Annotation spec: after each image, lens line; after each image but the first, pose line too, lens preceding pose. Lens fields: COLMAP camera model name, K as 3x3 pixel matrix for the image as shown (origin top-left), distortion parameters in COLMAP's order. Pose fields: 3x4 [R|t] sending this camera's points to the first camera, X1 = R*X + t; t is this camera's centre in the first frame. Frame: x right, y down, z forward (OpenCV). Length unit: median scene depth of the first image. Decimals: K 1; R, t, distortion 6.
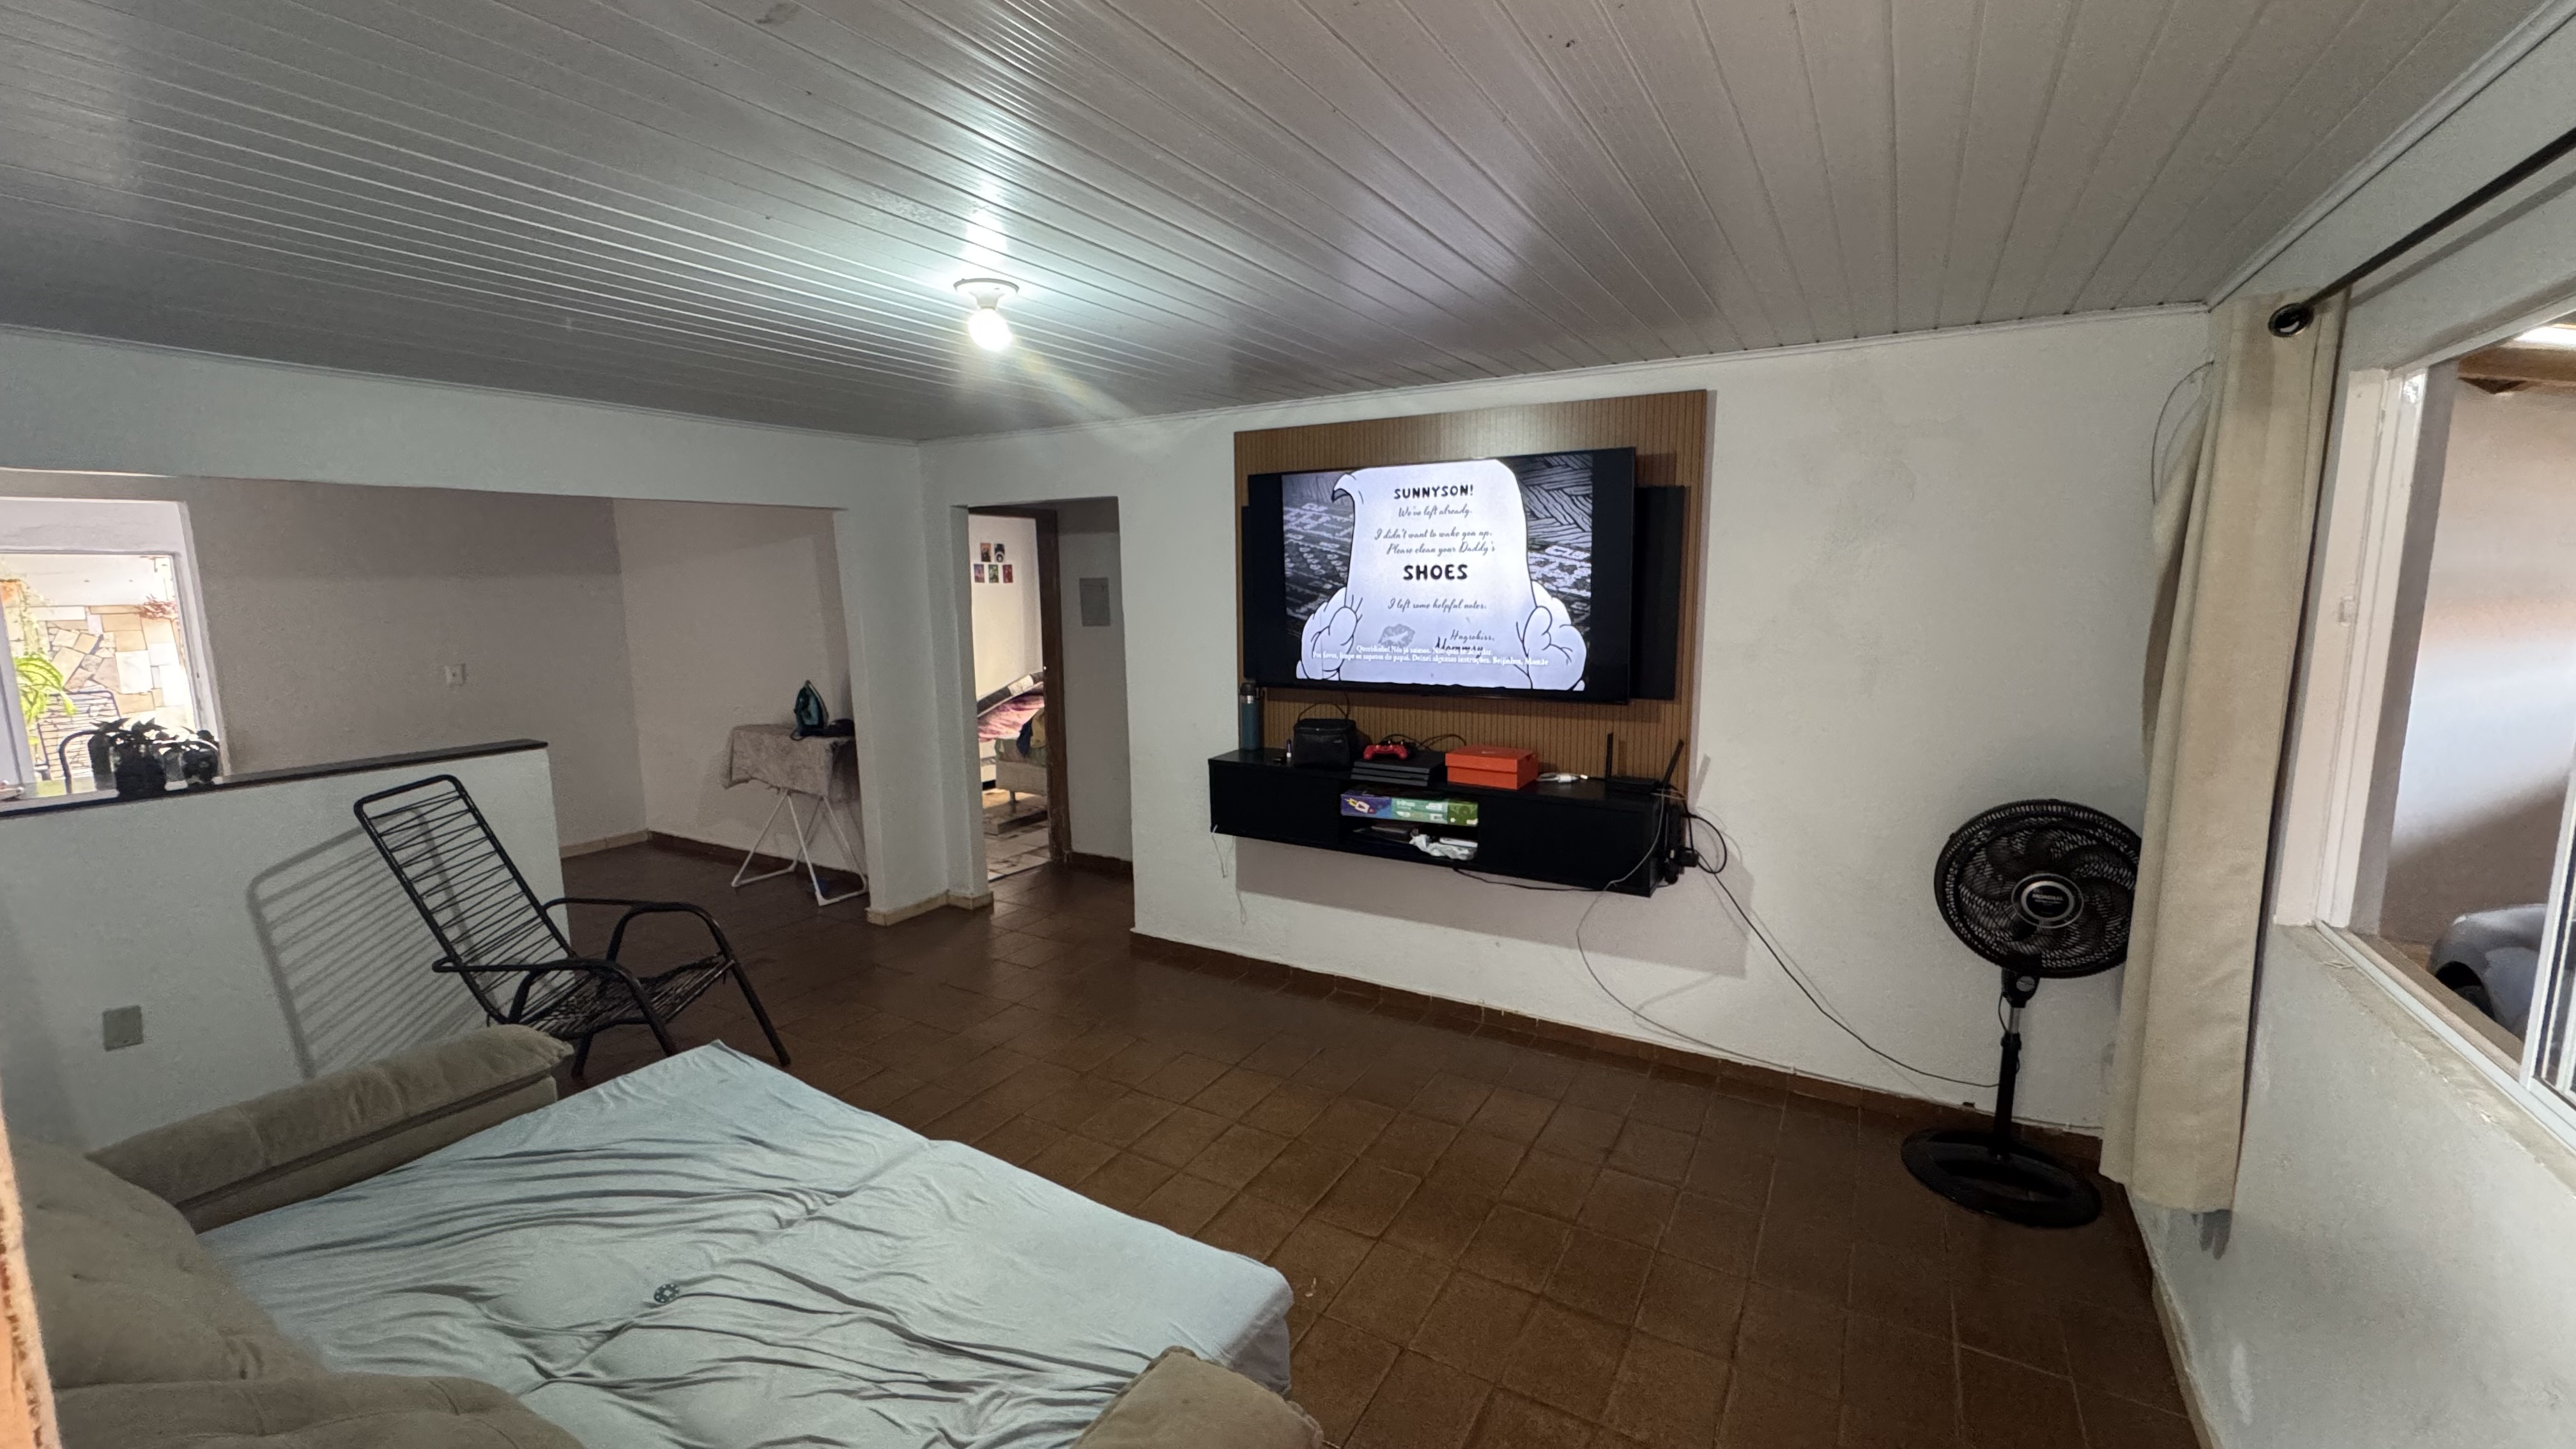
lens RADIAL K [[1030.3, 0, 1286.6], [0, 1030.3, 738.6], [0, 0, 1]] dist [-0.003052, 0.000157]
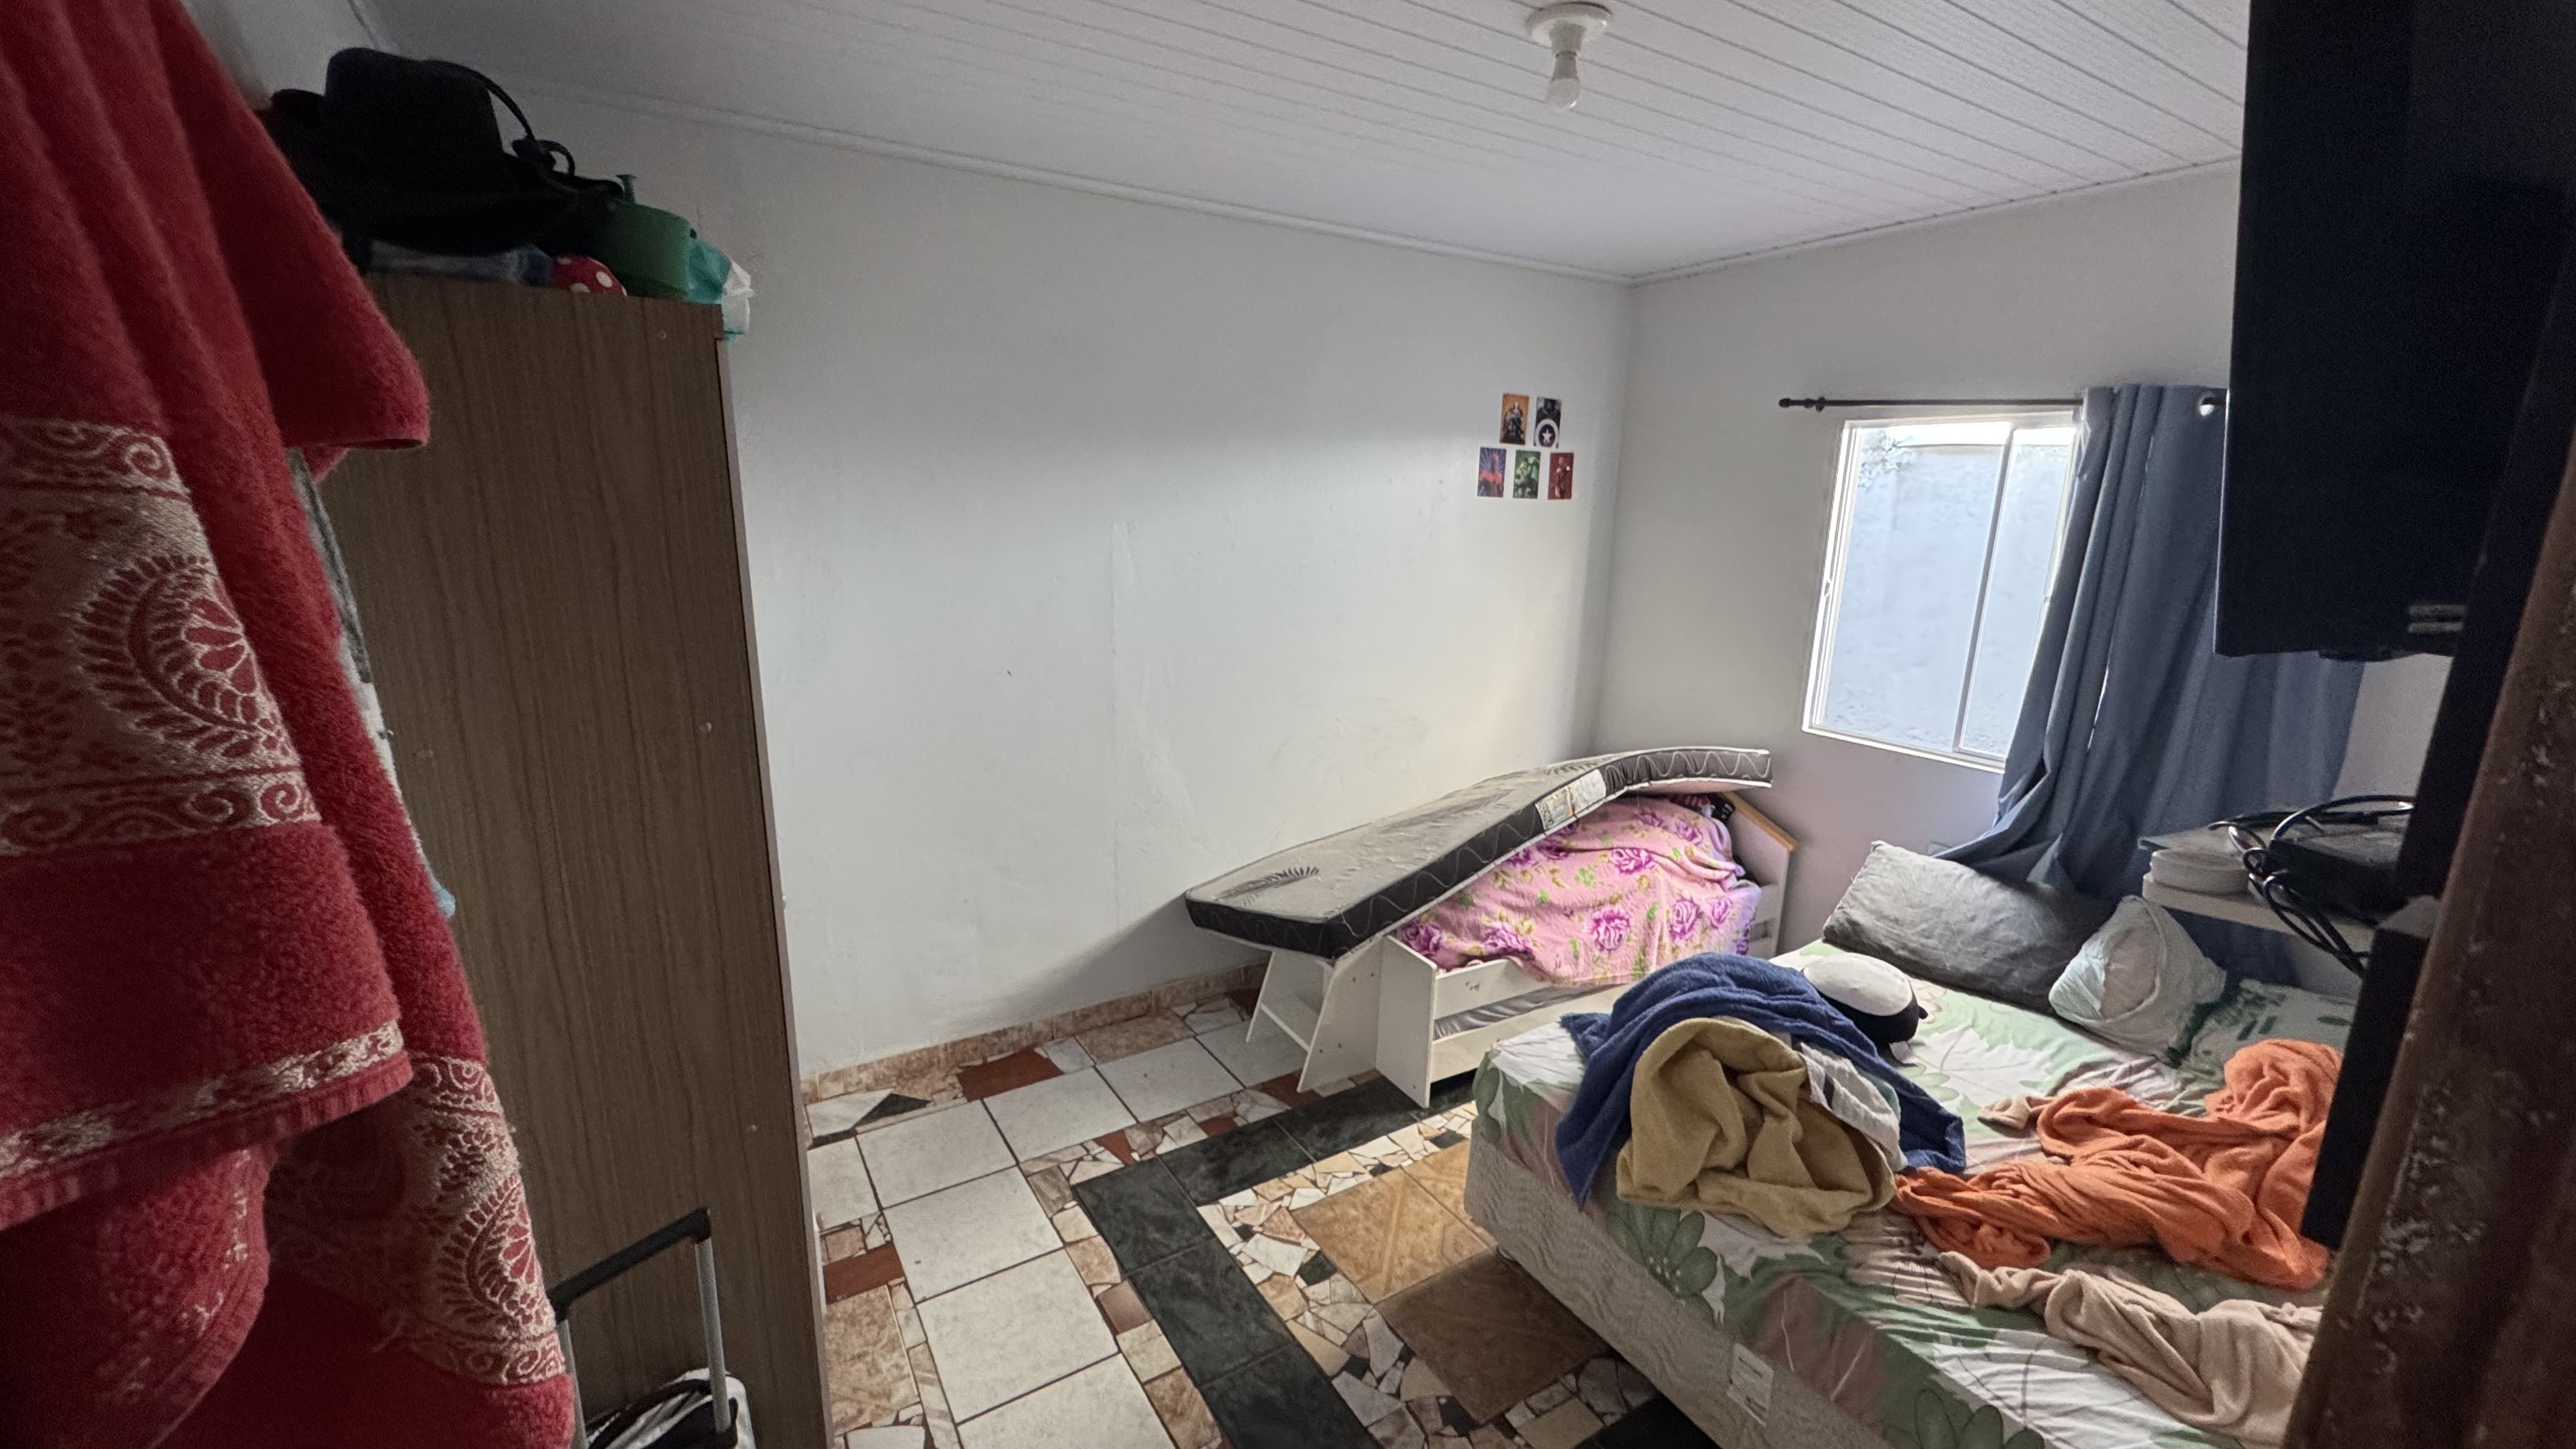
lens RADIAL K [[1030.3, 0, 1282.7], [0, 1030.3, 732.1], [0, 0, 1]] dist [-0.003052, 0.000157]
pose [[0.884715, 0.129124, -0.447891, -0.176390], [-0.096225, 0.990762, 0.095558, -0.090199], [0.456093, -0.041444, 0.888967, 0.596817]]
